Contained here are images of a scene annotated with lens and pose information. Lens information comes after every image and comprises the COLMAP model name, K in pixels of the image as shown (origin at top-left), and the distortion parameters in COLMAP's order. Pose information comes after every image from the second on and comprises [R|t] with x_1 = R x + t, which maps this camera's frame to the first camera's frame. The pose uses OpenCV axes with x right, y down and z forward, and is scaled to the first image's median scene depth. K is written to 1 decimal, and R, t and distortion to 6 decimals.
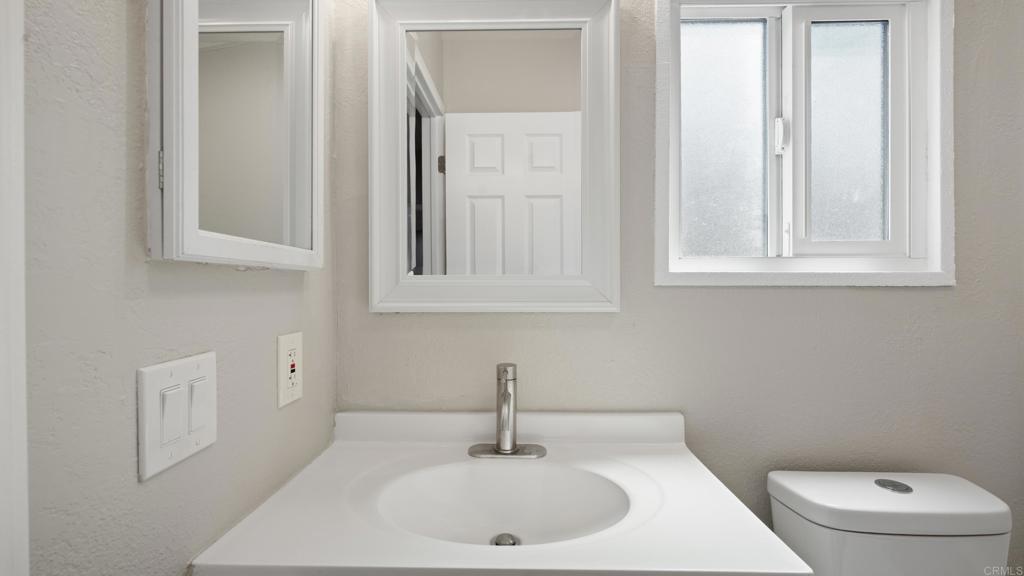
lens RADIAL K [[462.5, 0, 516.1], [0, 462.5, 289.0], [0, 0, 1]] dist [-0.006903, 0.003019]
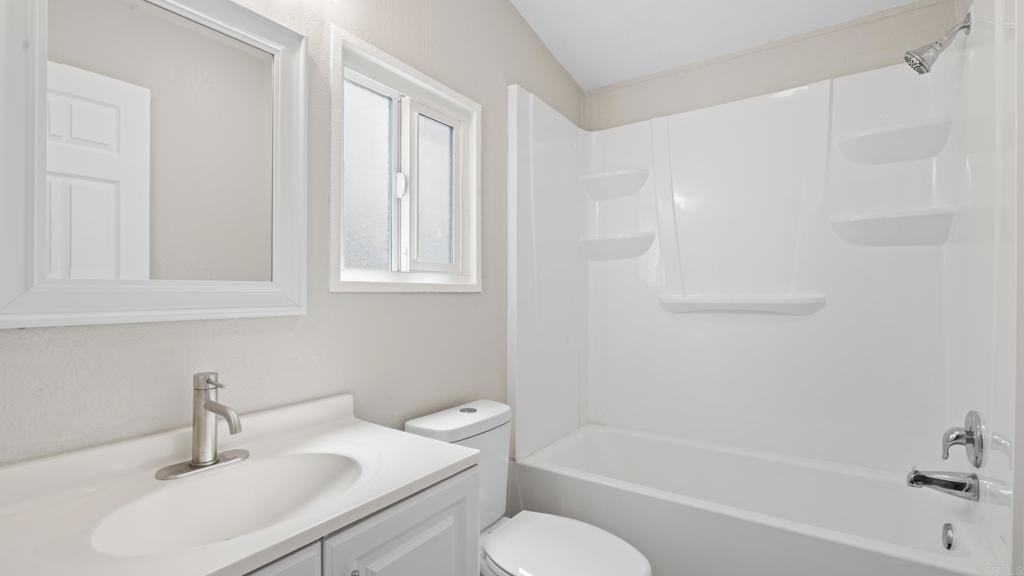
lens RADIAL K [[462.5, 0, 501.7], [0, 462.5, 293.6], [0, 0, 1]] dist [-0.006903, 0.003019]
pose [[0.564541, -0.002621, 0.825401, -0.441187], [0.004461, 0.999990, 0.000125, -0.000602], [-0.825393, 0.003612, 0.564547, -0.050637]]
